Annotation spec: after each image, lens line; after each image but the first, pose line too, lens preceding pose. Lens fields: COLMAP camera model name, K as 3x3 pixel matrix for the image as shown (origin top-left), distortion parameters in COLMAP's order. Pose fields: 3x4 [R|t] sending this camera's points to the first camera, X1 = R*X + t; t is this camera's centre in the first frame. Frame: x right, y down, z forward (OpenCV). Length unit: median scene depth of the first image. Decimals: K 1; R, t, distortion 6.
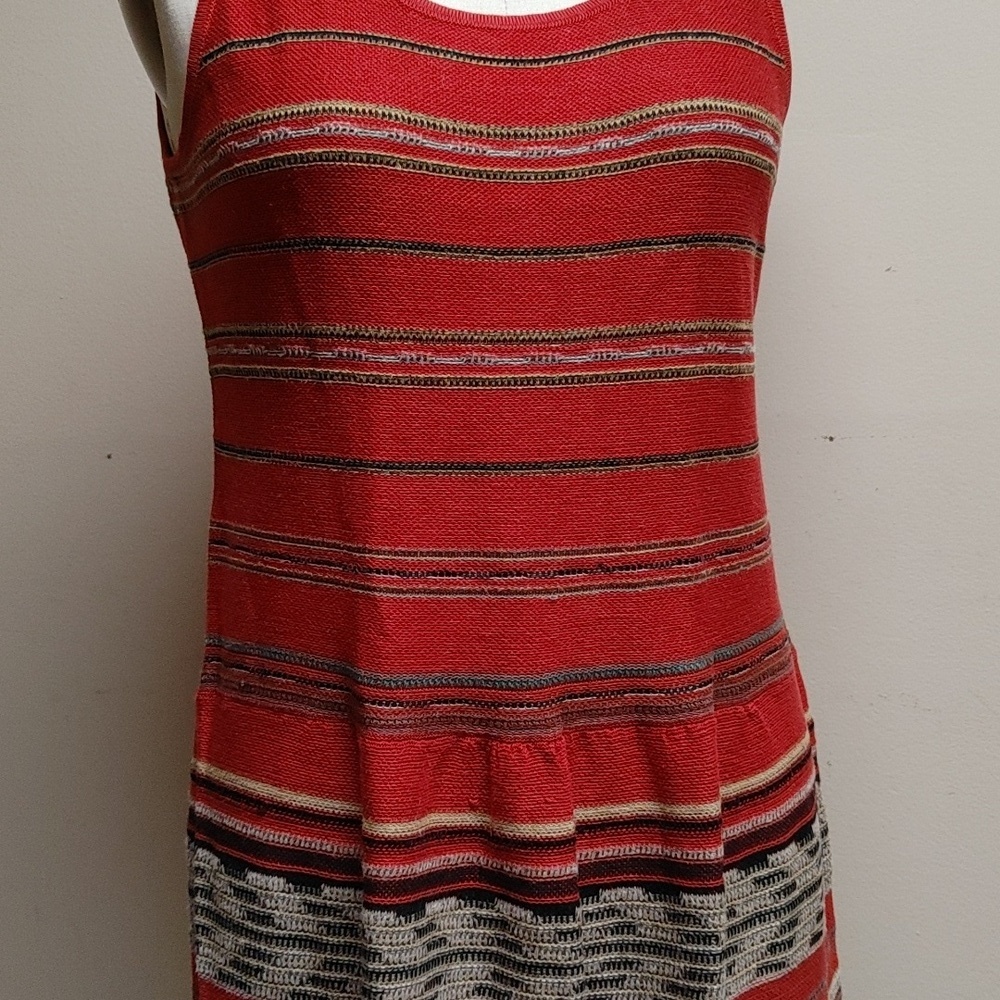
lens RADIAL K [[1827.5, 0, 500.0], [0, 1827.5, 500.0], [0, 0, 1]] dist [0.009425, 0.083796]
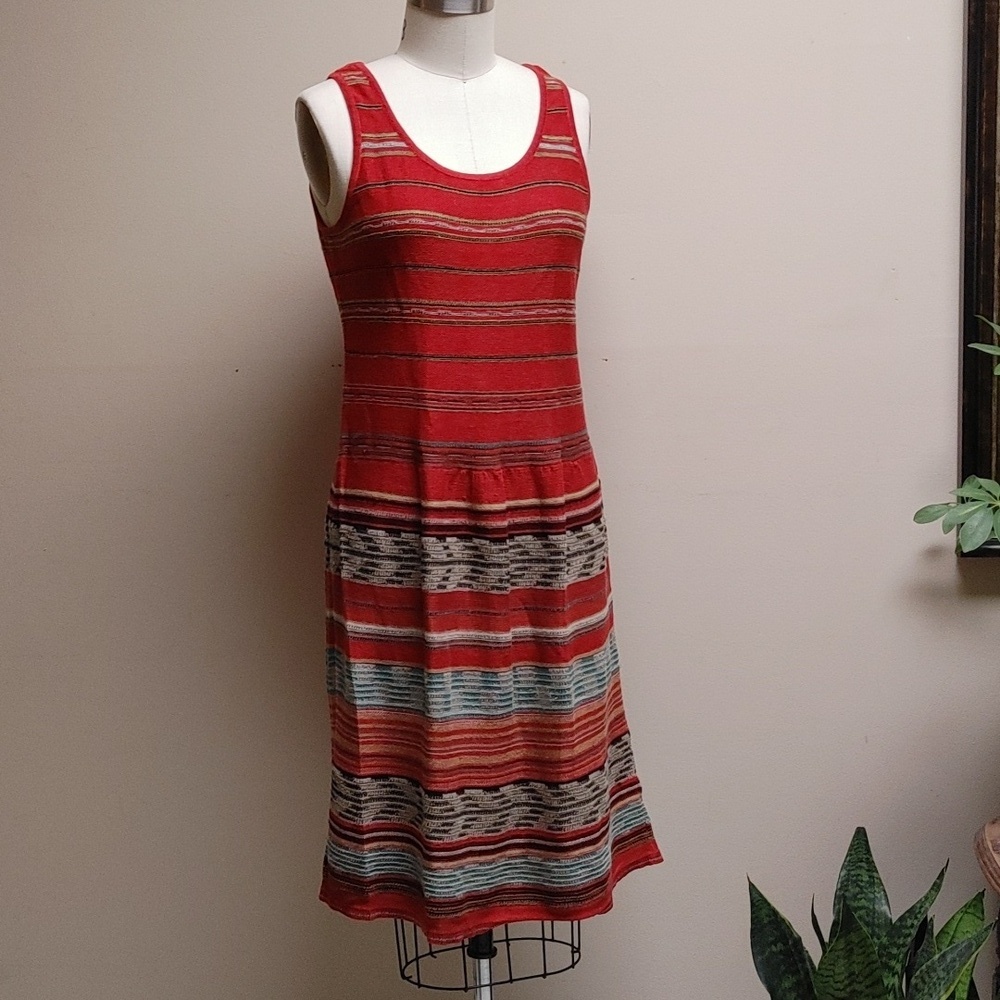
lens RADIAL K [[1827.5, 0, 500.0], [0, 1827.5, 500.0], [0, 0, 1]] dist [0.009425, 0.083796]
pose [[0.991377, -0.005093, 0.130941, -0.282612], [0.005544, 0.999980, -0.003078, 0.175310], [-0.130922, 0.003777, 0.991385, -1.398300]]
